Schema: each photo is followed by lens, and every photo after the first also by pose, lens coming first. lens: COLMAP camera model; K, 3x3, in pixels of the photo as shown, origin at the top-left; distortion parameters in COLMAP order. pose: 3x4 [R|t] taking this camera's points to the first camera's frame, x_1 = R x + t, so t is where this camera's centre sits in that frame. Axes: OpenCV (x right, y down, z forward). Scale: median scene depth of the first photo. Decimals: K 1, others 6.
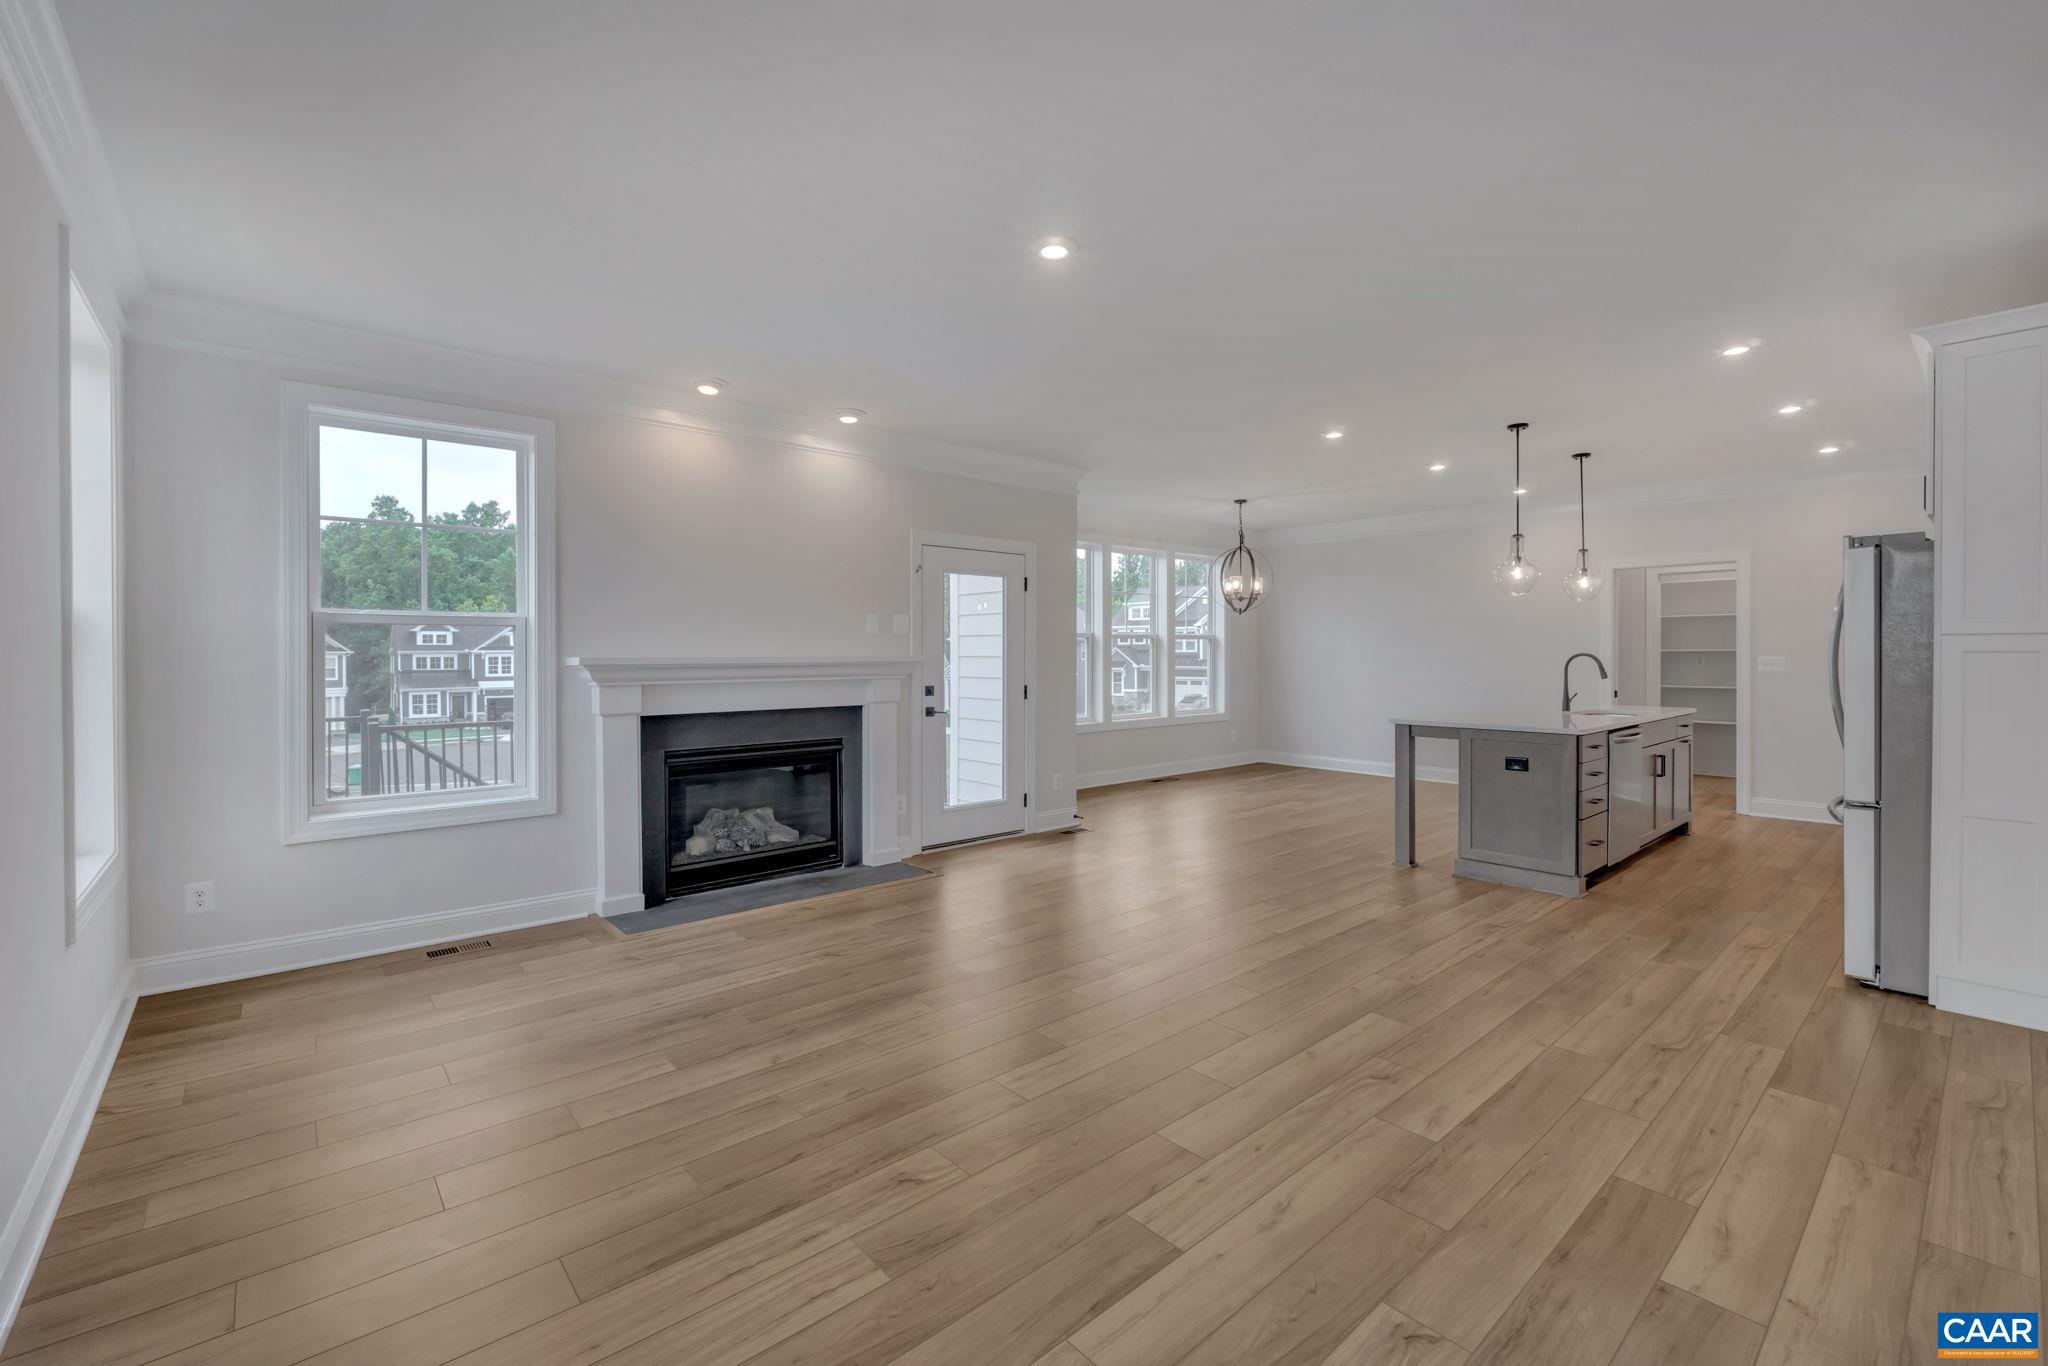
lens RADIAL K [[890.0, 0, 1024.1], [0, 890.0, 655.1], [0, 0, 1]] dist [-0.003598, -0.000397]
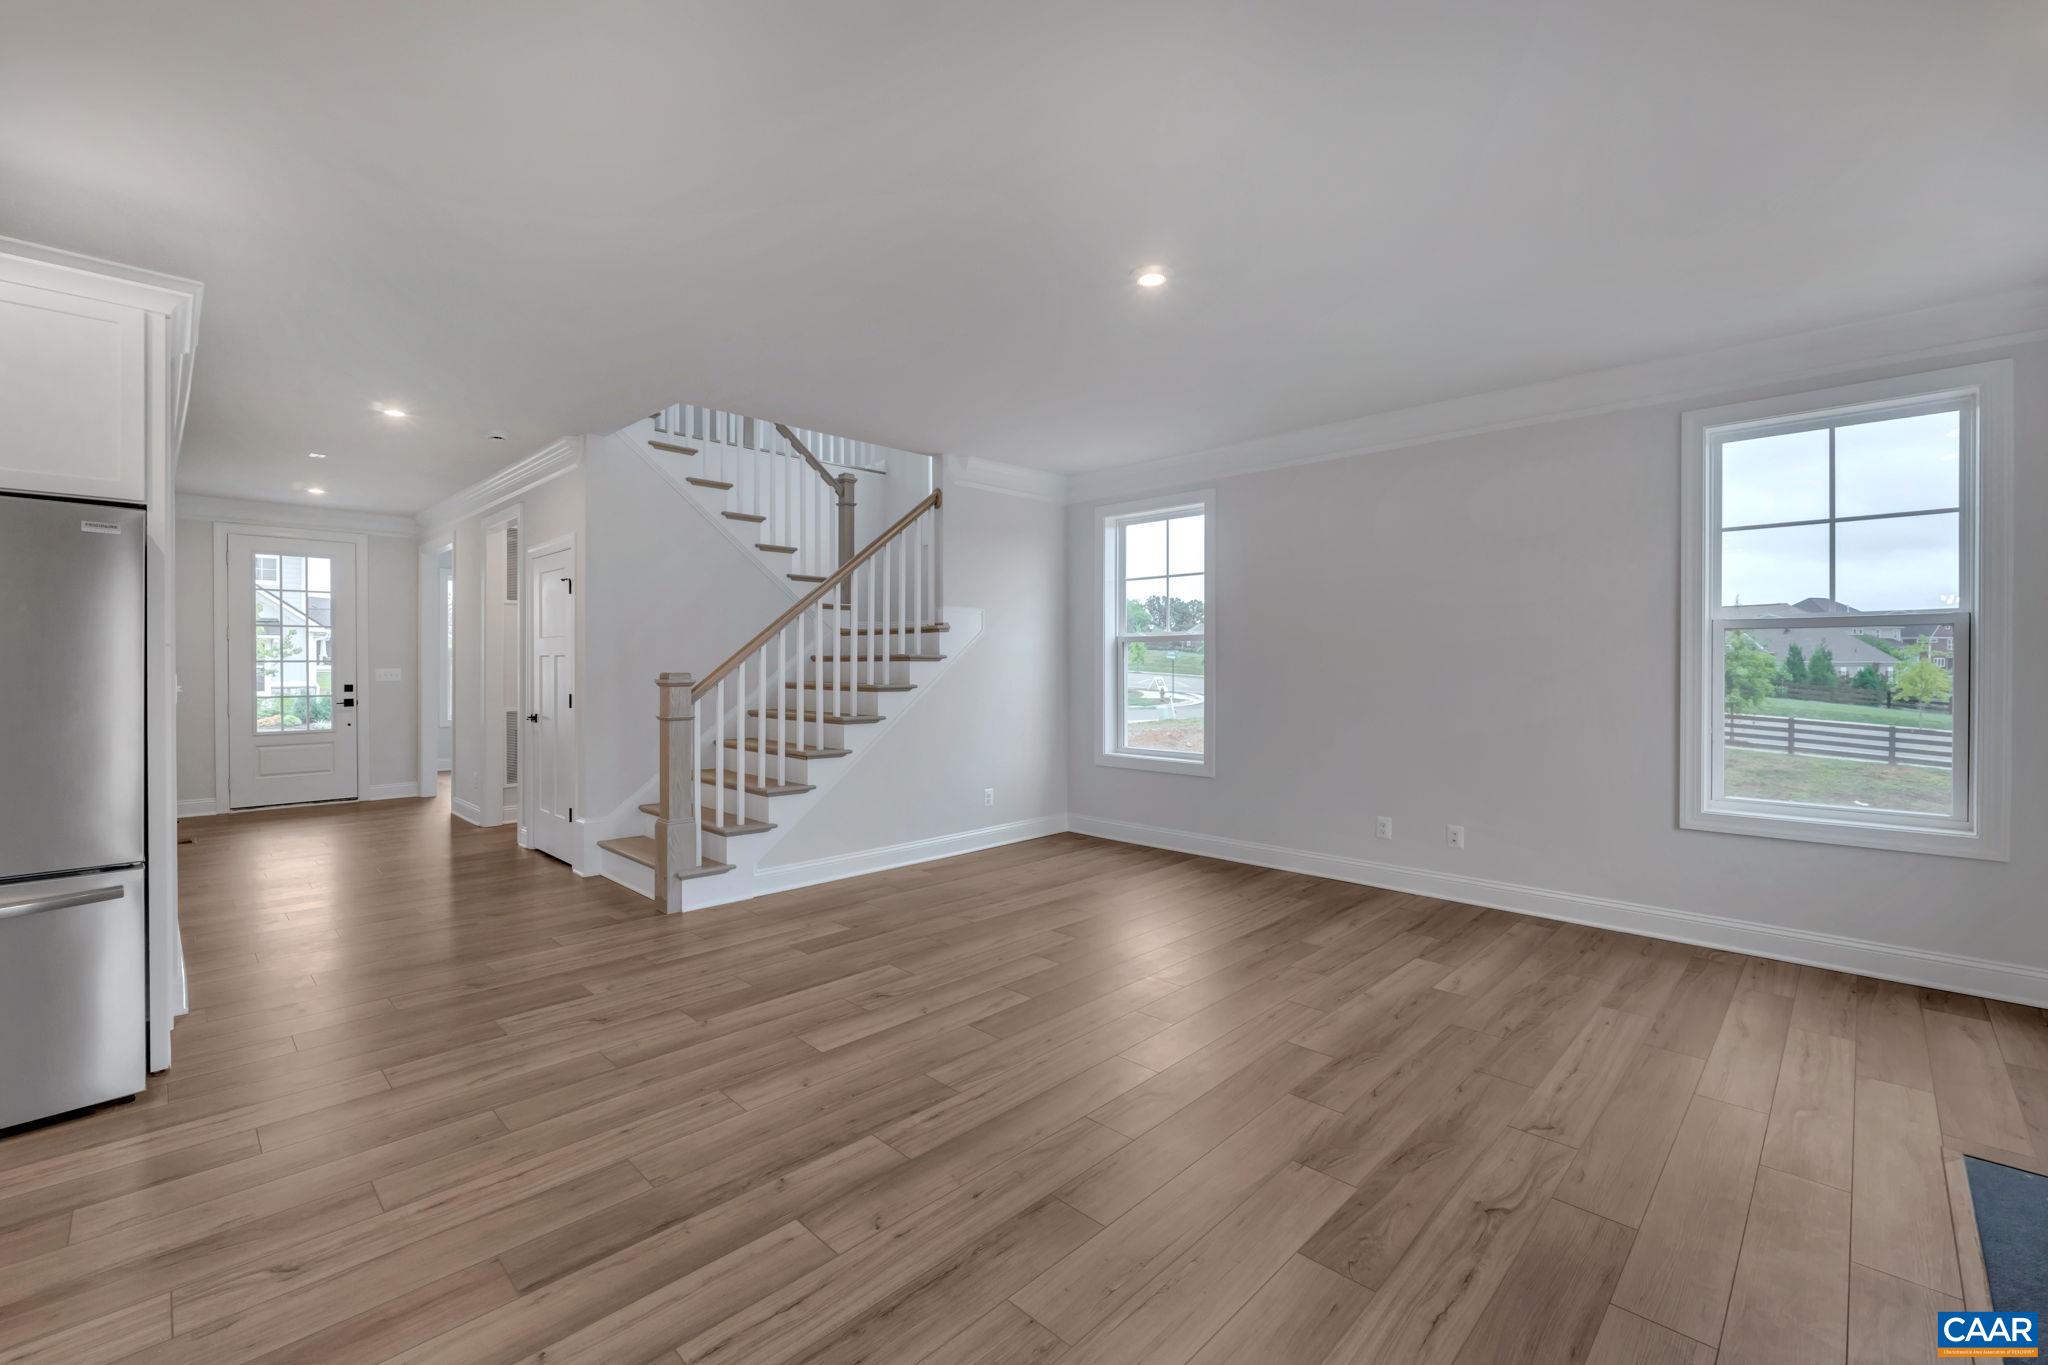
lens RADIAL K [[858.3, 0, 1016.6], [0, 858.3, 665.6], [0, 0, 1]] dist [0.000655, 0.000030]
pose [[-0.997532, 0.001855, -0.070189, 0.177766], [0.001594, 0.999992, 0.003775, -0.001341], [0.070195, 0.003654, -0.997527, 1.341359]]
